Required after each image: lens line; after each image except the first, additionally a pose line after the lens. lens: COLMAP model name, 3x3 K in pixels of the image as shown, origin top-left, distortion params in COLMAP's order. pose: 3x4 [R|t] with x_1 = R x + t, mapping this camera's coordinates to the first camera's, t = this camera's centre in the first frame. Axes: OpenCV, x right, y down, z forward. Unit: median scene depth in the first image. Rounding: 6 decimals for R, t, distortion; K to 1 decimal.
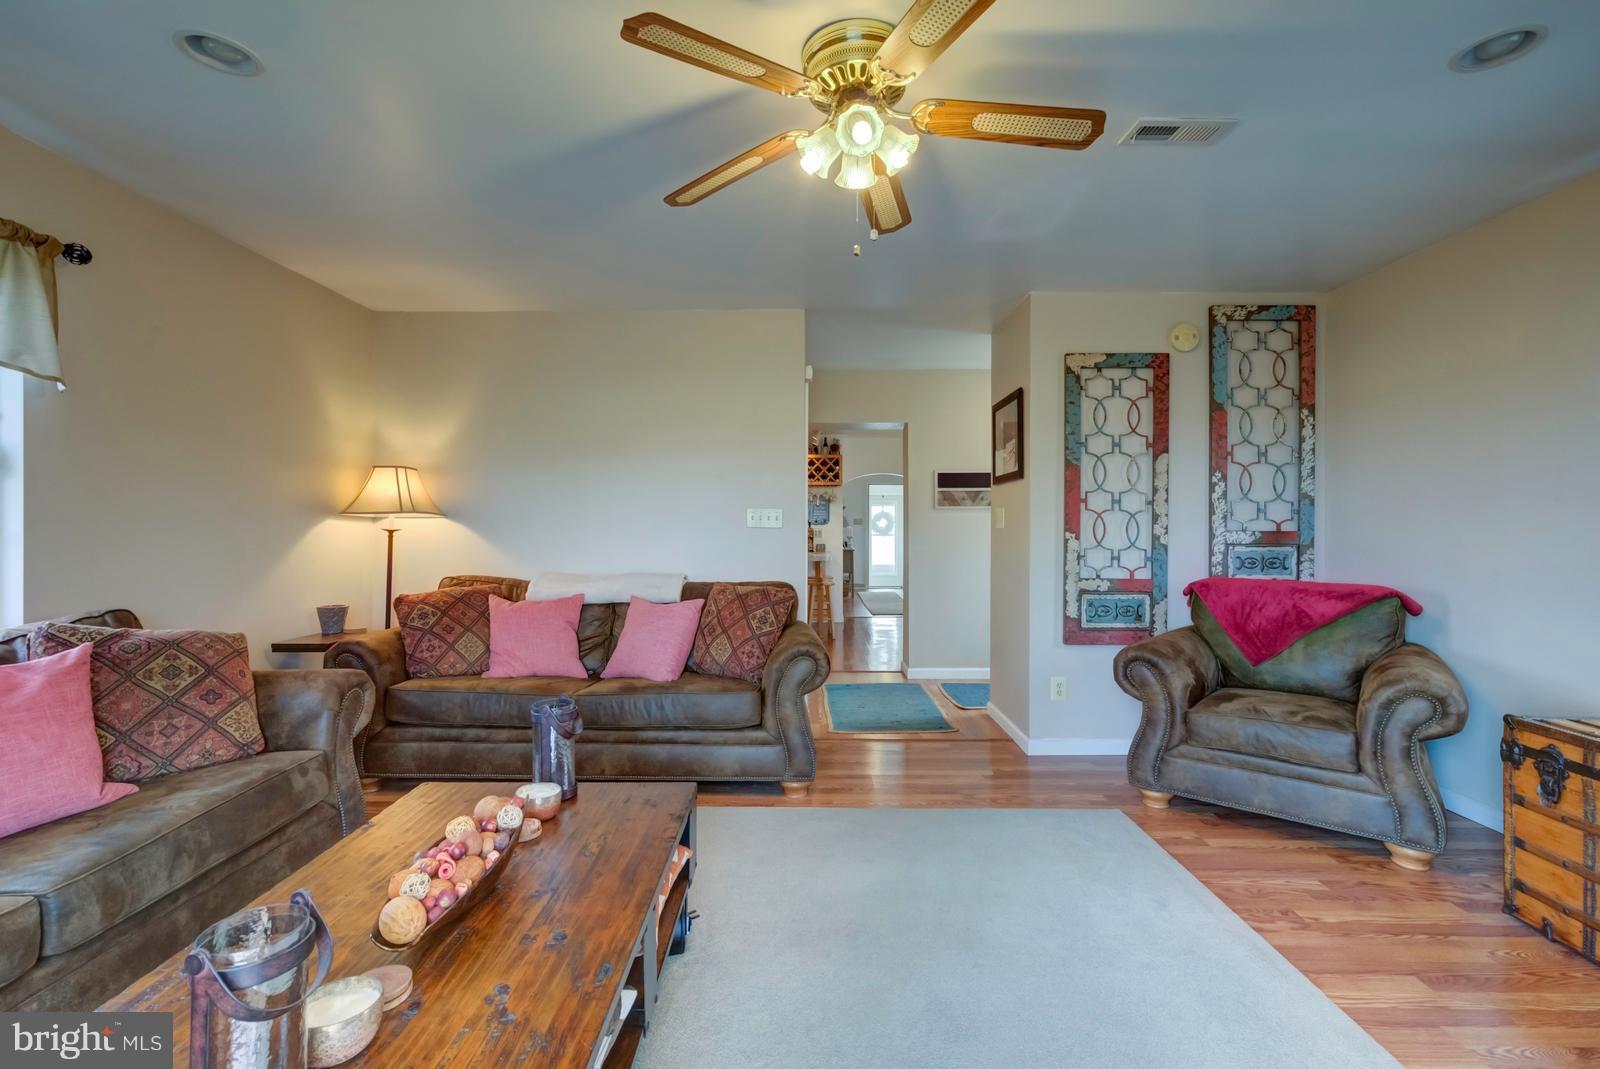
lens RADIAL K [[734.5, 0, 798.4], [0, 734.5, 527.4], [0, 0, 1]] dist [0.001335, 0.000060]
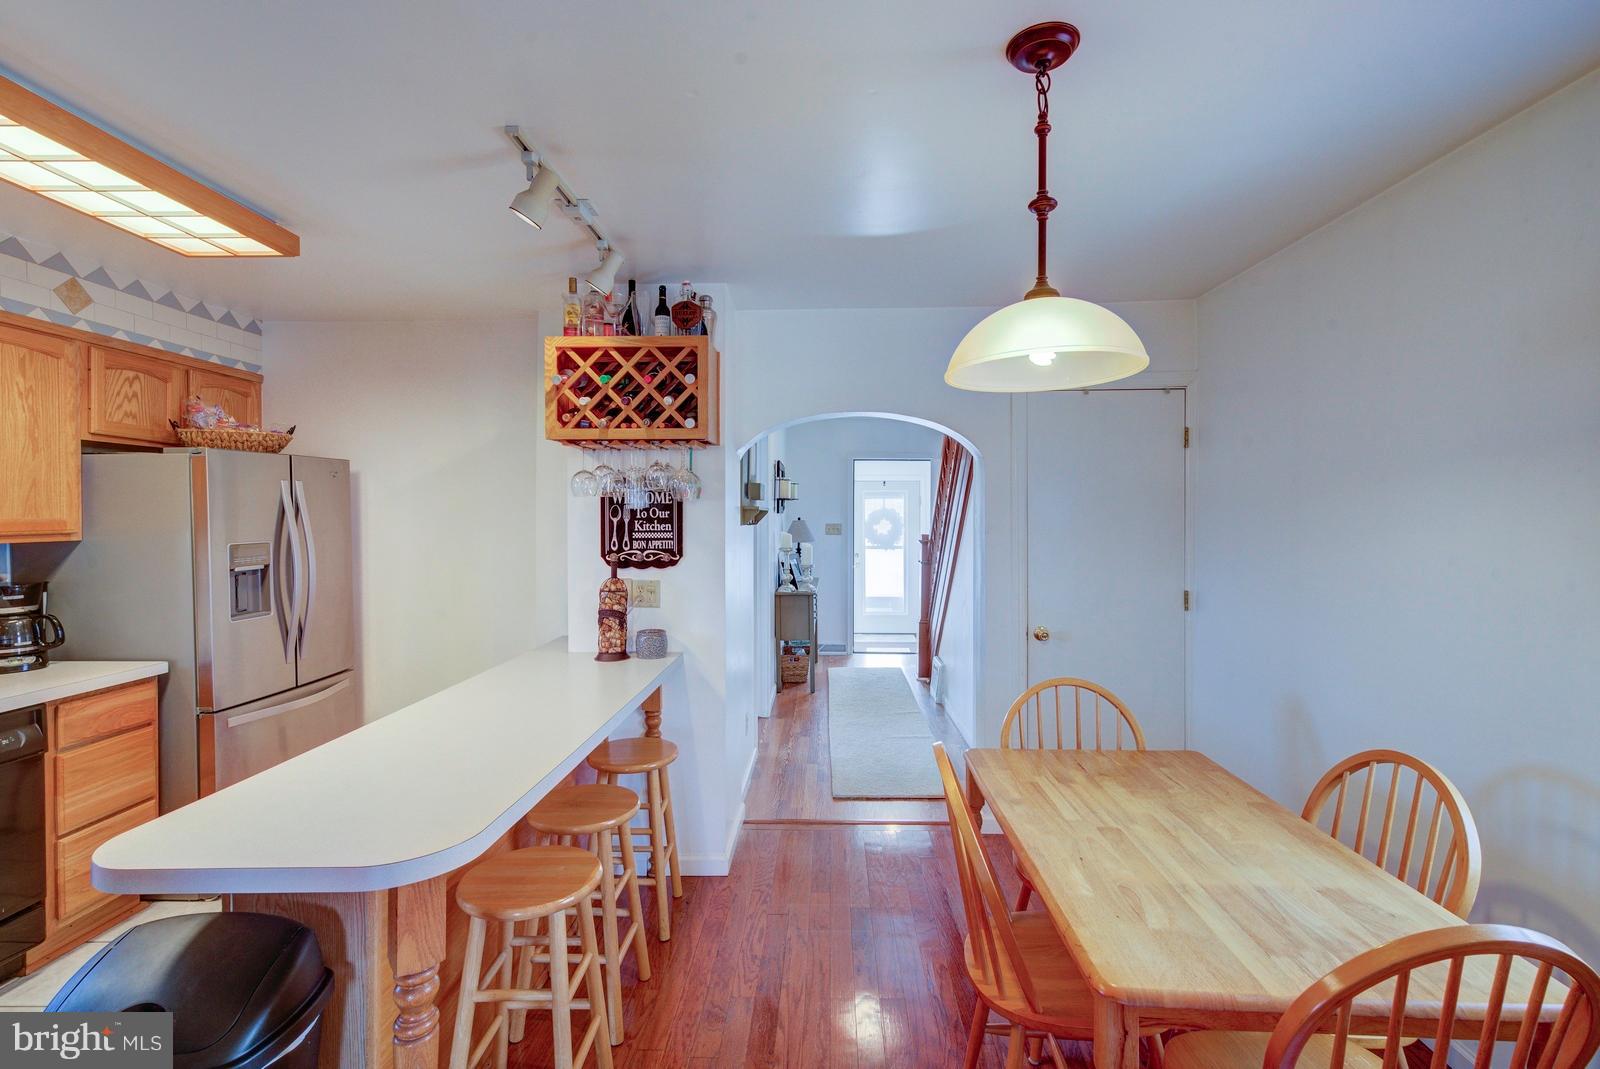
lens RADIAL K [[734.5, 0, 801.4], [0, 734.5, 525.0], [0, 0, 1]] dist [0.001335, 0.000060]
pose [[0.999869, 0.000887, -0.016182, 0.078052], [-0.000698, 0.999931, 0.011693, -0.020421], [0.016192, -0.011681, 0.999801, 0.543273]]
